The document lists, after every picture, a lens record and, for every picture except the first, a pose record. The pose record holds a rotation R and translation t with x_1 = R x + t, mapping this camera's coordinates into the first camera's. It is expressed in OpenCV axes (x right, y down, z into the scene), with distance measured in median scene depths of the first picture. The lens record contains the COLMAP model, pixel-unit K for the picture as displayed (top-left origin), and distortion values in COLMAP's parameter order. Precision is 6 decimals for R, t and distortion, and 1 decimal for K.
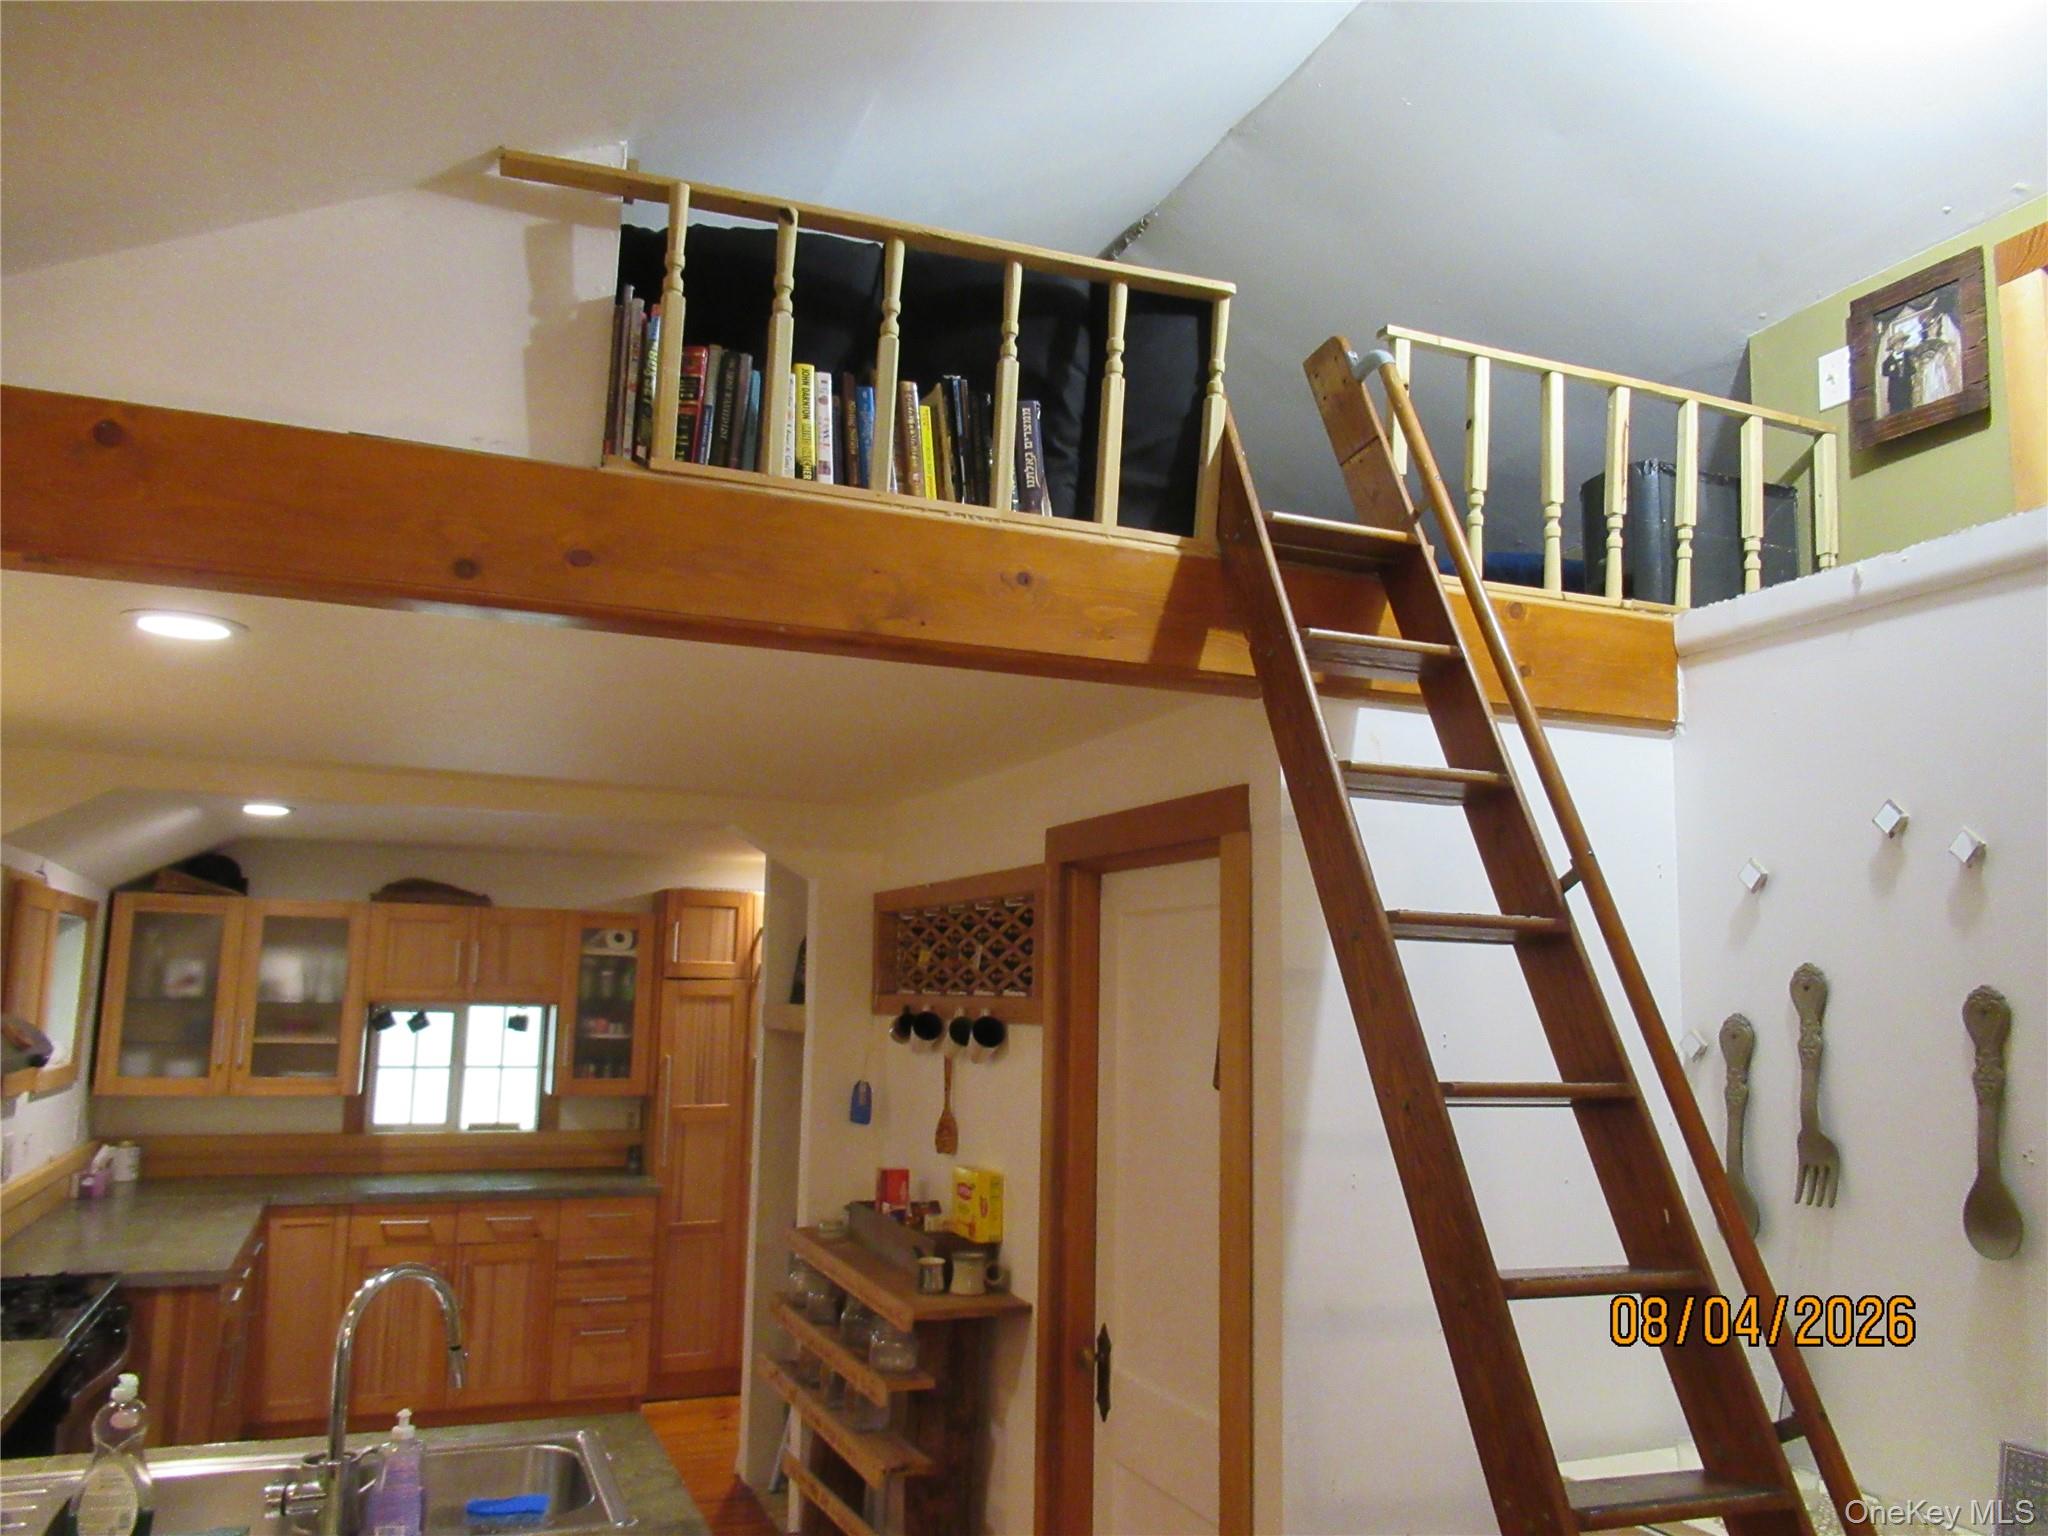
lens RADIAL K [[1527.7, 0, 1014.2], [0, 1527.7, 777.4], [0, 0, 1]] dist [0.002120, -0.005920]
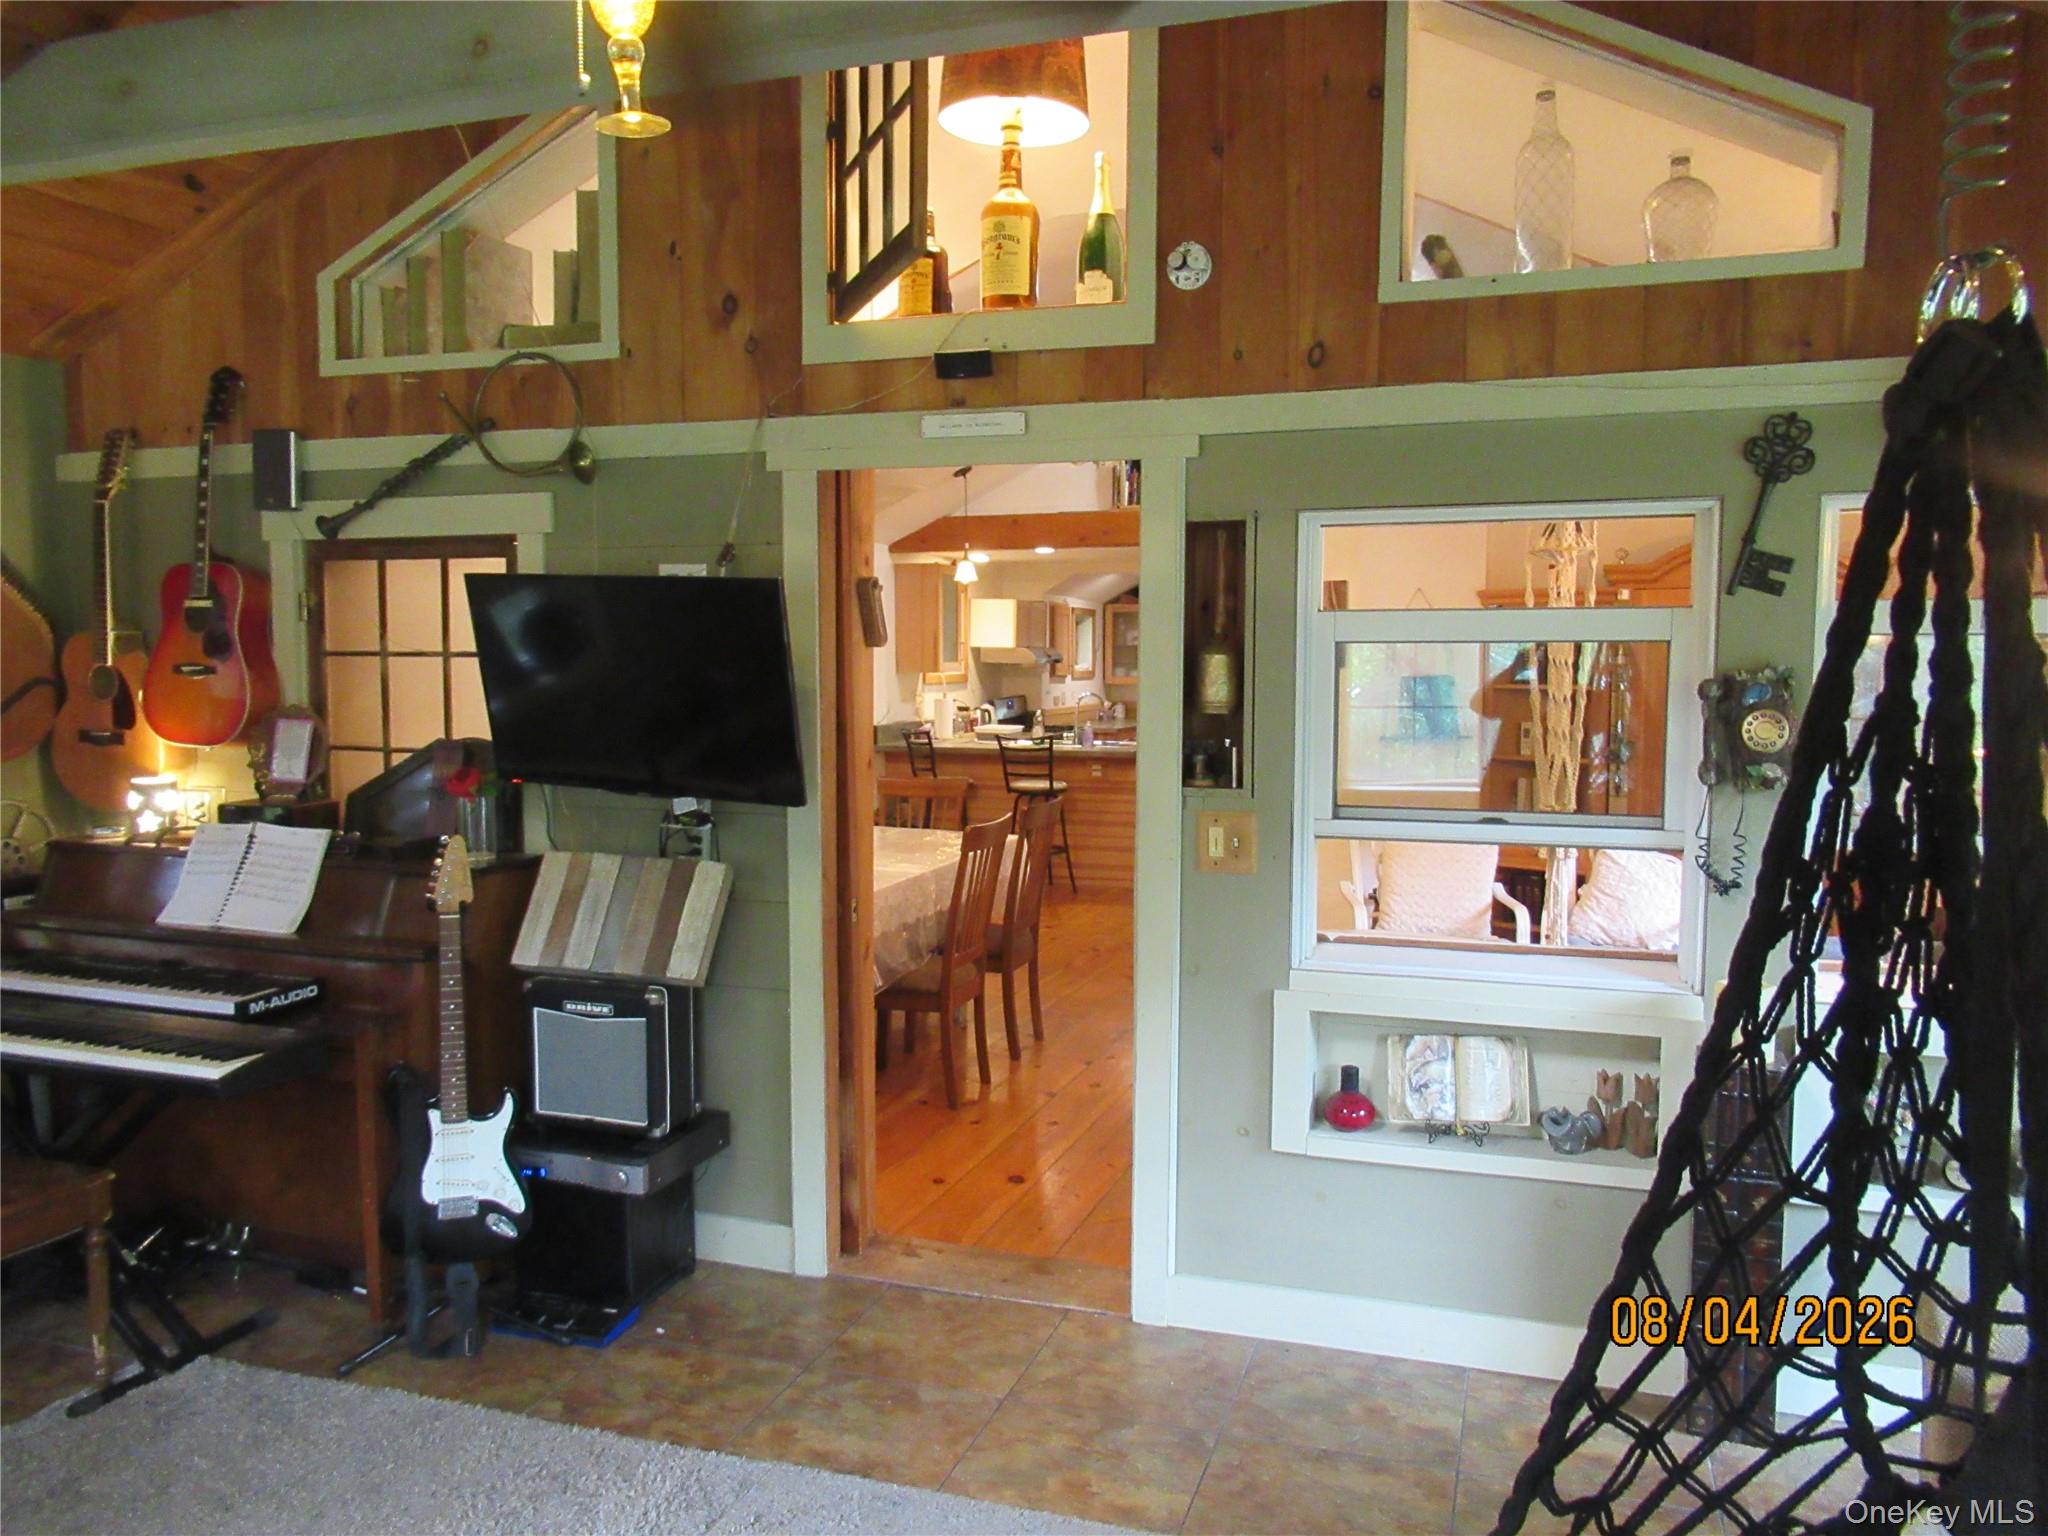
lens RADIAL K [[1527.7, 0, 1020.9], [0, 1527.7, 777.4], [0, 0, 1]] dist [0.002120, -0.005920]
pose [[0.757274, 0.027659, -0.652512, 0.942319], [0.112750, 0.978565, 0.172332, -0.094102], [0.643292, -0.204073, 0.737923, -0.989791]]
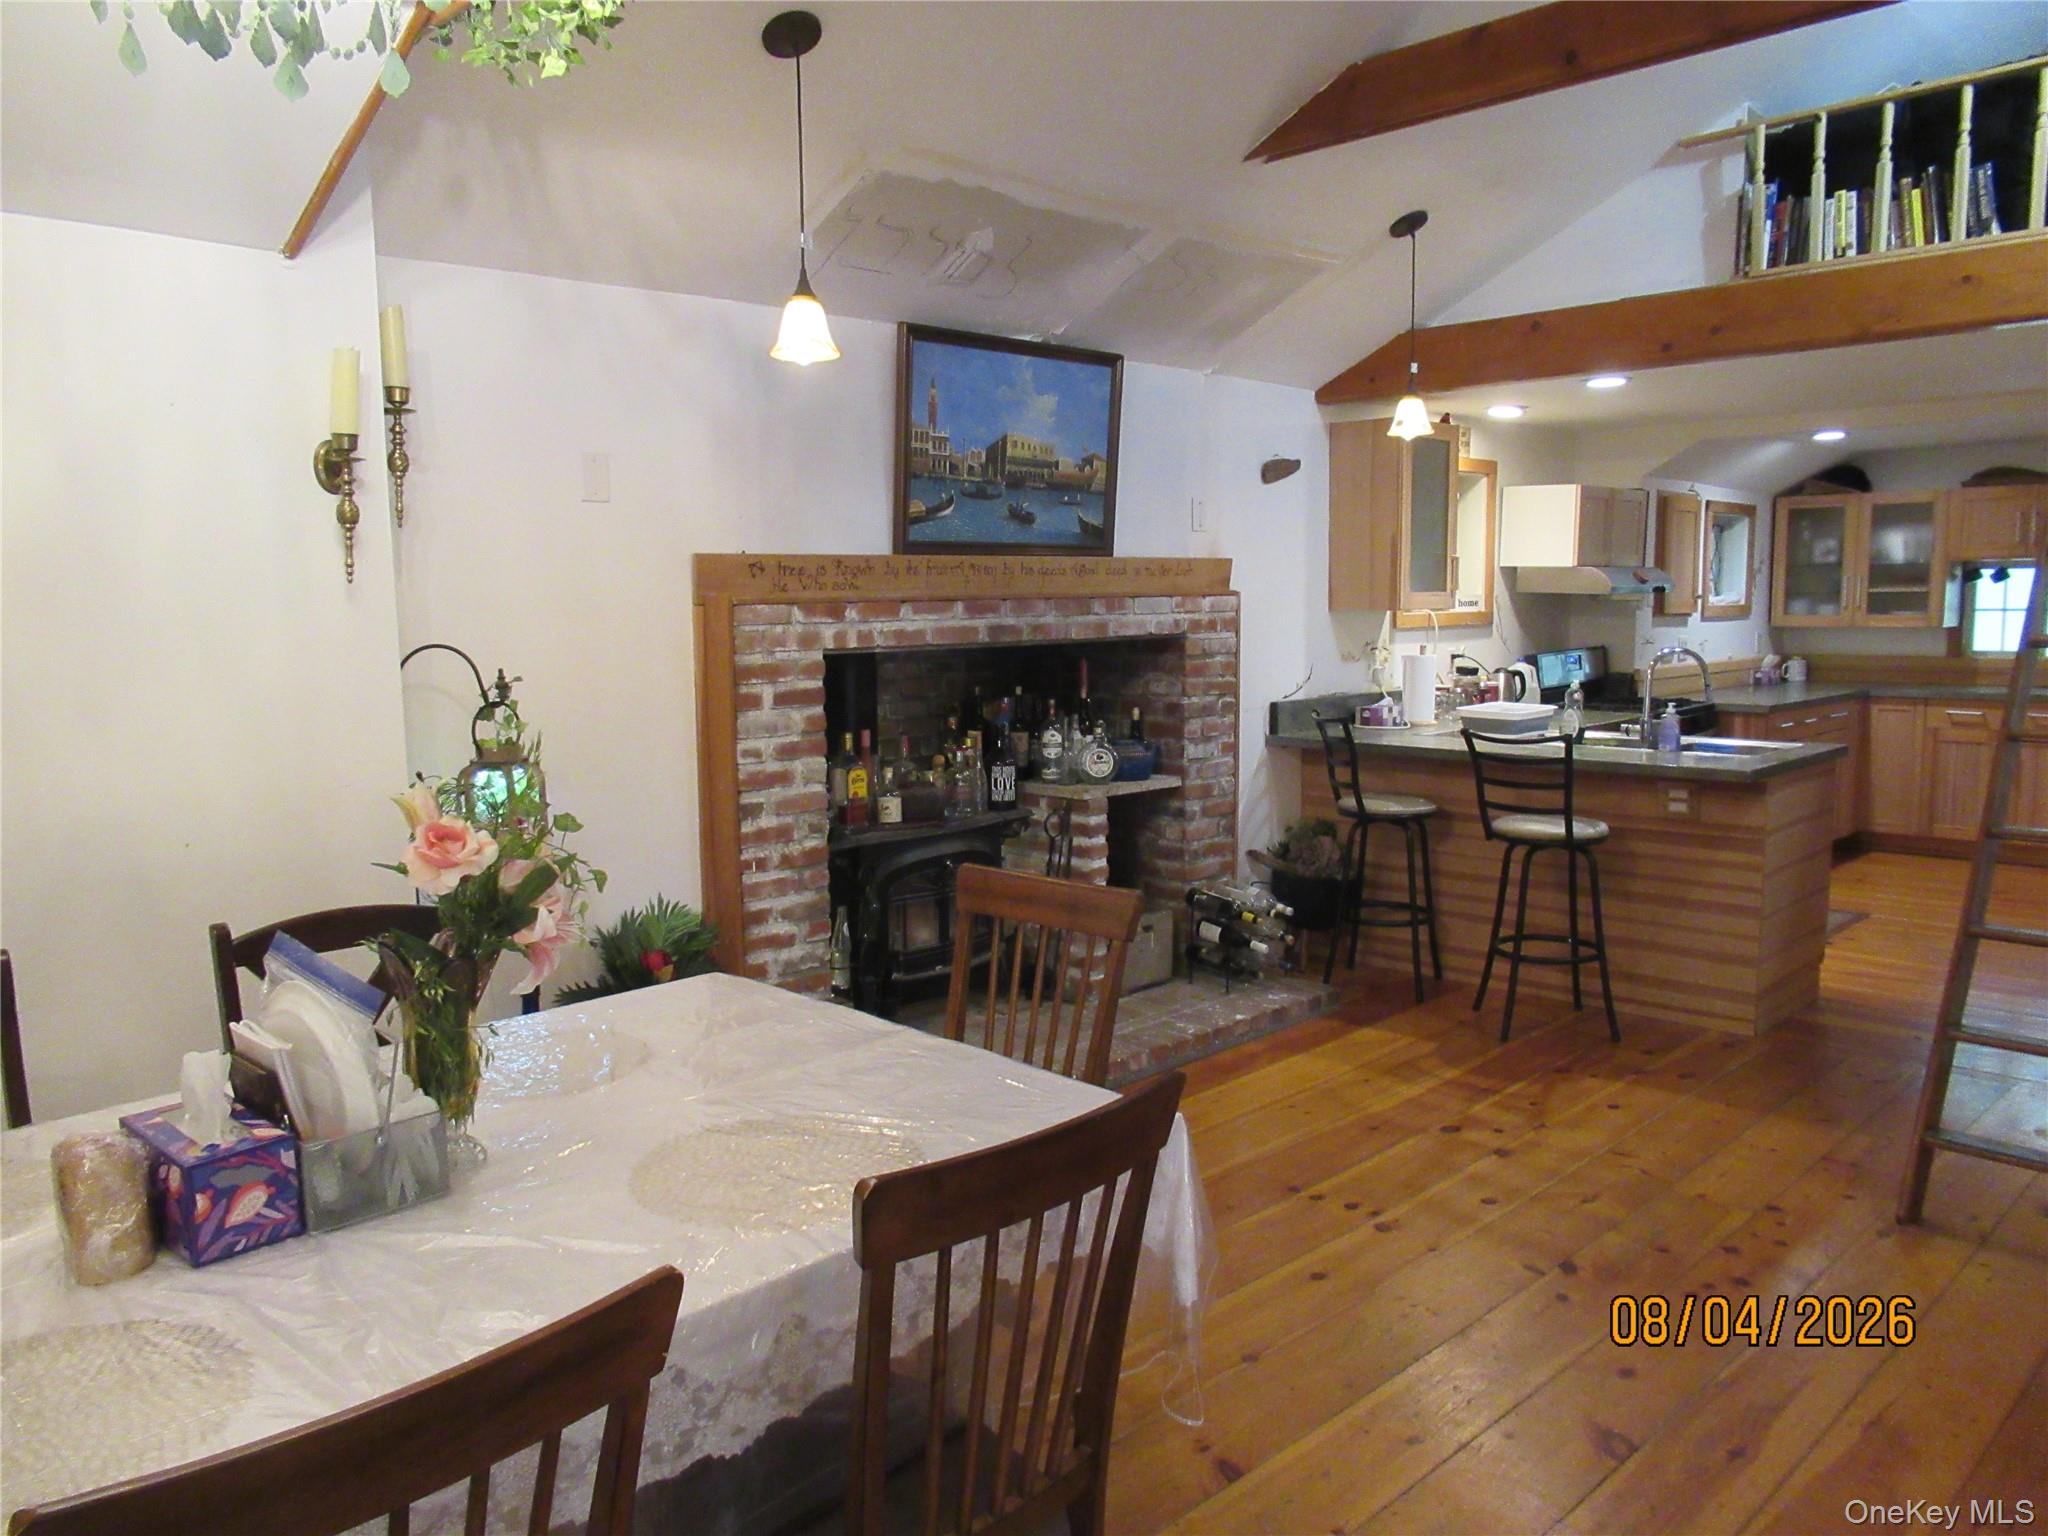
lens RADIAL K [[1527.7, 0, 1017.1], [0, 1527.7, 774.6], [0, 0, 1]] dist [0.002120, -0.005920]
pose [[0.401308, 0.078248, -0.912595, 0.534221], [0.152598, 0.976708, 0.150849, -0.001862], [0.903142, -0.199797, 0.380020, -0.339850]]
